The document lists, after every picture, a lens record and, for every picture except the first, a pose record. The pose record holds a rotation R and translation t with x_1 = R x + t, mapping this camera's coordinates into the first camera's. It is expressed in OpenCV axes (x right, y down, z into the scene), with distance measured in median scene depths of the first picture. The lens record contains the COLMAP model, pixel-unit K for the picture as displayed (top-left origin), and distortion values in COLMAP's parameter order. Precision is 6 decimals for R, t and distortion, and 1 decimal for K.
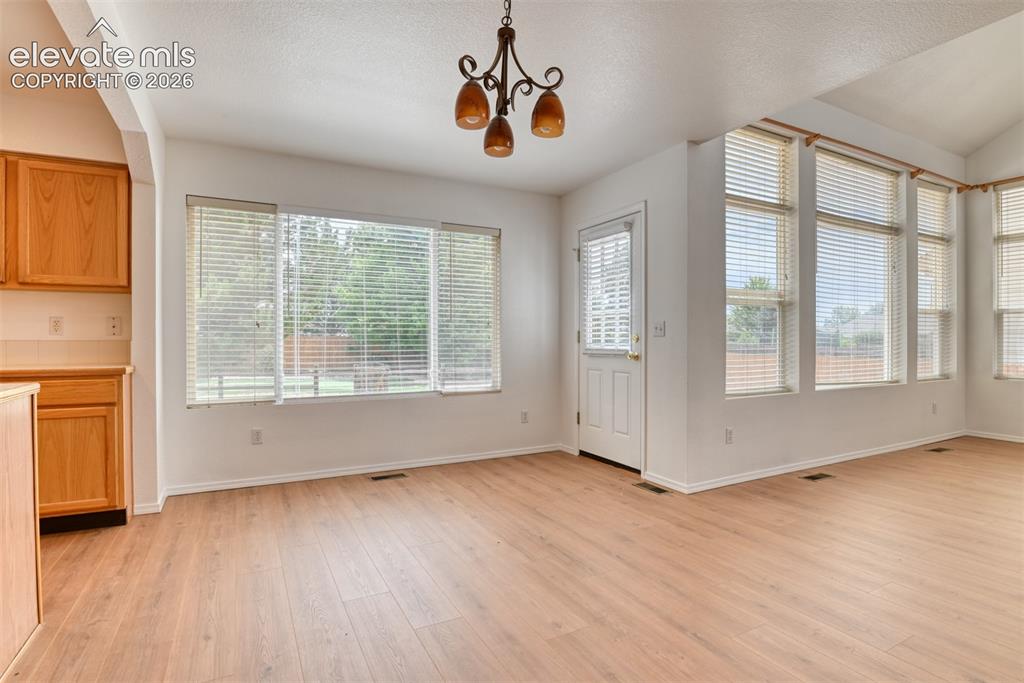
lens RADIAL K [[501.6, 0, 498.9], [0, 501.6, 345.0], [0, 0, 1]] dist [-0.028522, -0.001475]
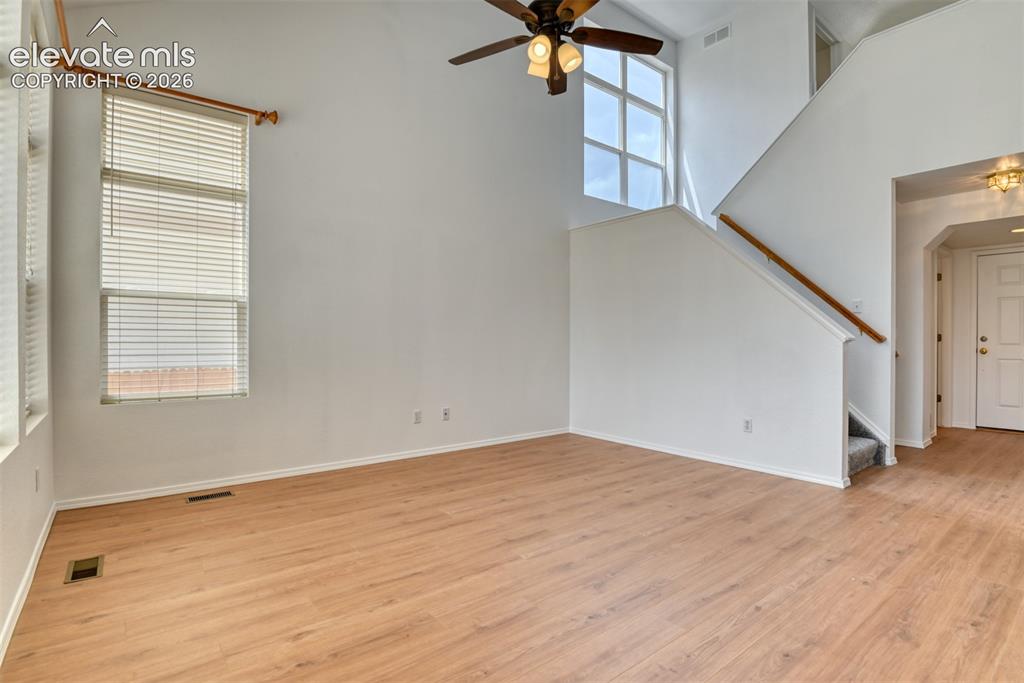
lens RADIAL K [[501.6, 0, 524.1], [0, 501.6, 351.8], [0, 0, 1]] dist [-0.028522, -0.001475]
pose [[-0.208855, -0.023022, 0.977676, 0.483849], [0.006037, 0.999673, 0.024829, -0.010922], [-0.977928, 0.011088, -0.208648, 0.946177]]
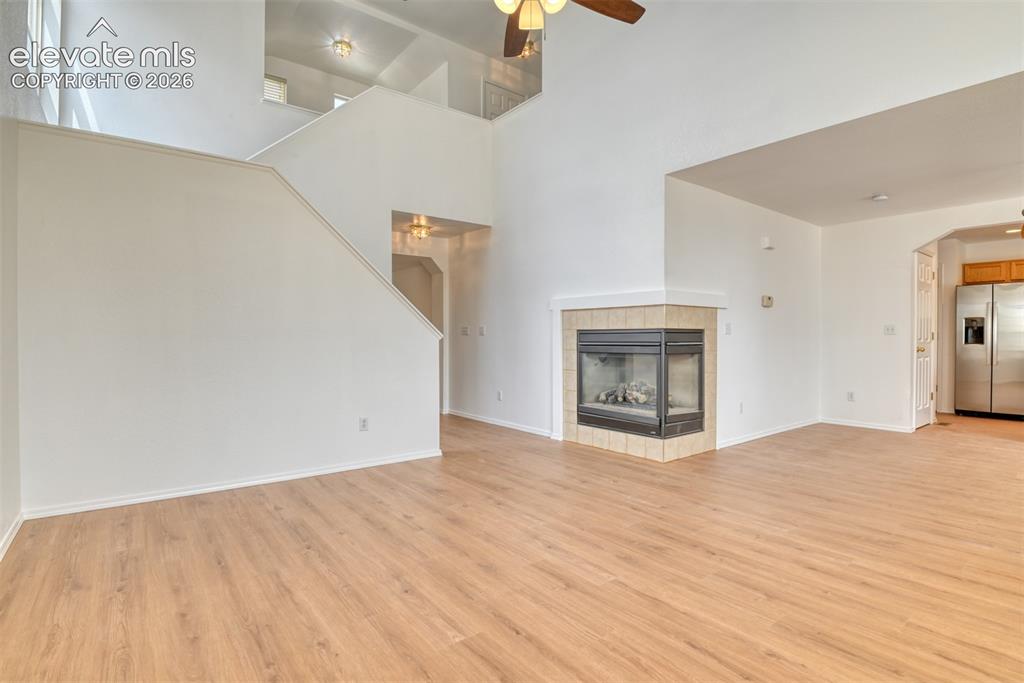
lens RADIAL K [[501.6, 0, 503.9], [0, 501.6, 335.6], [0, 0, 1]] dist [-0.028522, -0.001475]
pose [[-0.984358, 0.001437, -0.176172, 1.436832], [0.000854, 0.999994, 0.003387, -0.014601], [0.176176, 0.003184, -0.984354, 1.410868]]
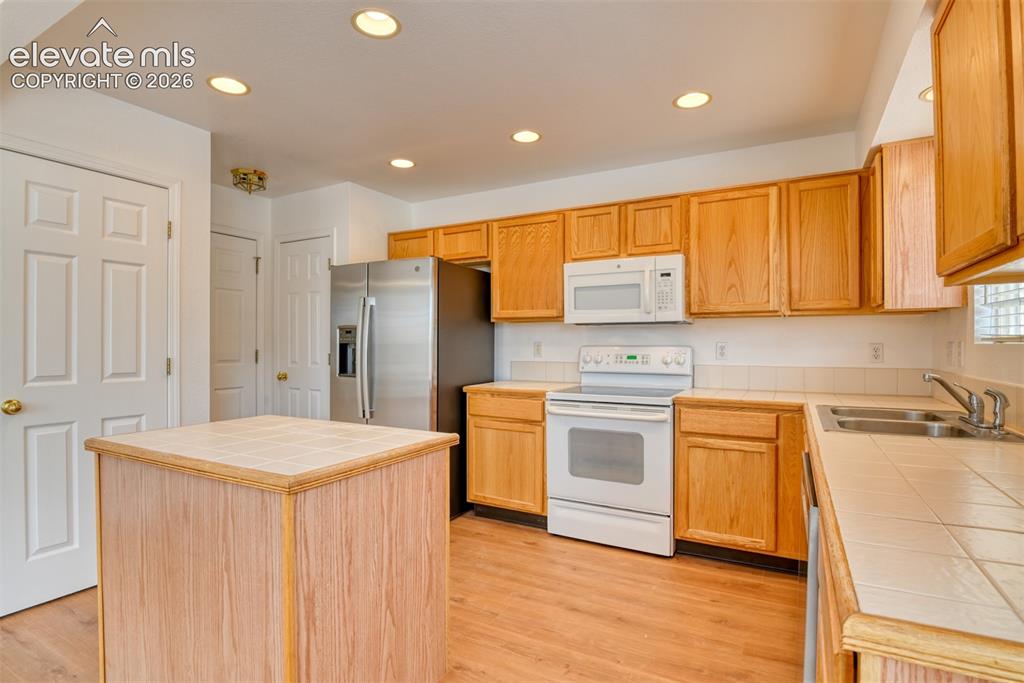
lens RADIAL K [[501.6, 0, 517.3], [0, 501.6, 349.3], [0, 0, 1]] dist [-0.028522, -0.001475]
pose [[-0.828505, 0.005902, -0.559951, -0.460813], [-0.007145, 0.999752, 0.021110, -0.053511], [0.559936, 0.021490, -0.828257, 0.892520]]
